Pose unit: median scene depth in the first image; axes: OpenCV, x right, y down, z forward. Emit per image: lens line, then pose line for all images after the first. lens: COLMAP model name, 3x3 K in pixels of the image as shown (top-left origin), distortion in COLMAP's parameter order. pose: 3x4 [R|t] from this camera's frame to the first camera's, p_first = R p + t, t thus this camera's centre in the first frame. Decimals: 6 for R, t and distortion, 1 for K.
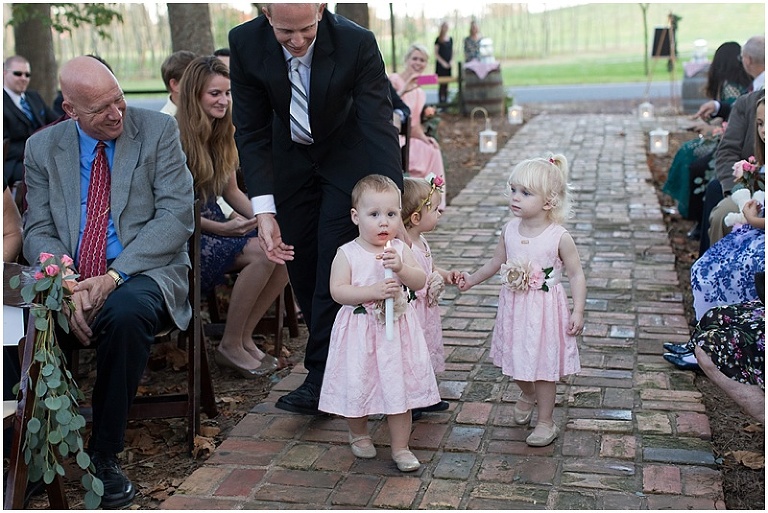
lens RADIAL K [[1106.6, 0, 366.8], [0, 1106.6, 255.4], [0, 0, 1]] dist [0.005291, -0.030108]
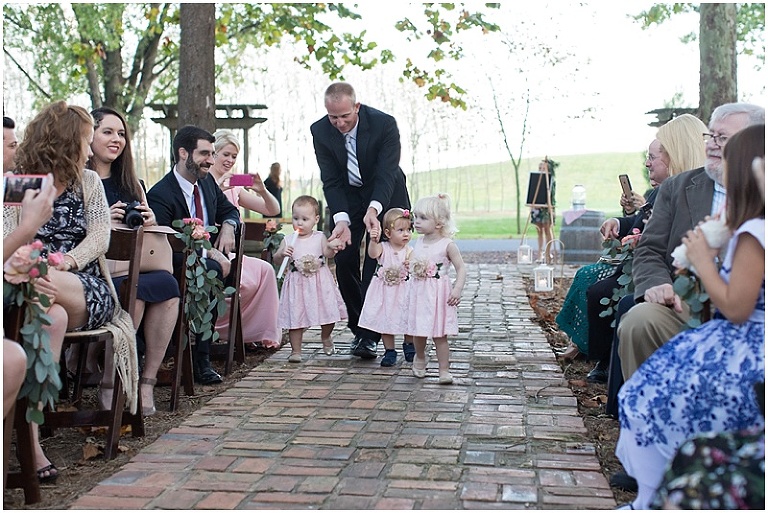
lens RADIAL K [[1103.3, 0, 384.0], [0, 1103.3, 256.5], [0, 0, 1]] dist [0.014163, -0.041667]
pose [[0.991266, 0.027012, 0.129081, 0.040488], [-0.005810, 0.986793, -0.161883, 0.025889], [-0.131749, 0.159719, 0.978331, 0.232801]]
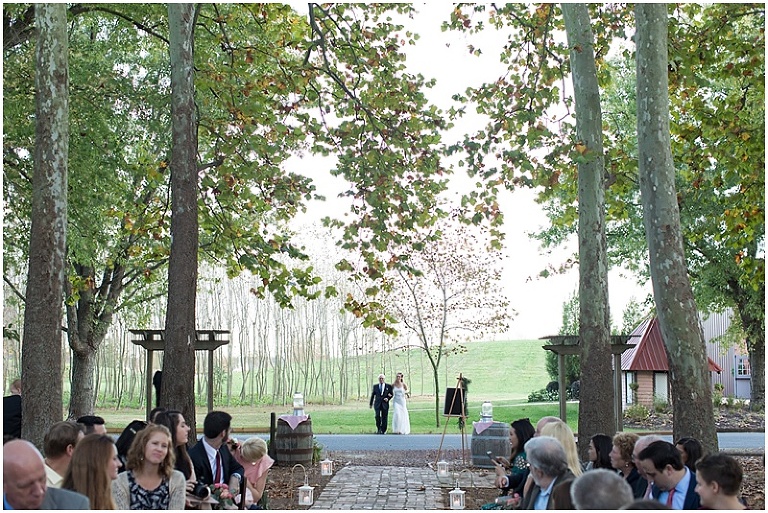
lens RADIAL K [[1131.4, 0, 350.4], [0, 1131.4, 255.5], [0, 0, 1]] dist [0.000046, -0.085558]
pose [[0.984168, 0.057646, 0.167600, -0.065182], [-0.007220, 0.957883, -0.287067, -0.011784], [-0.177089, 0.281312, 0.943135, -0.180030]]
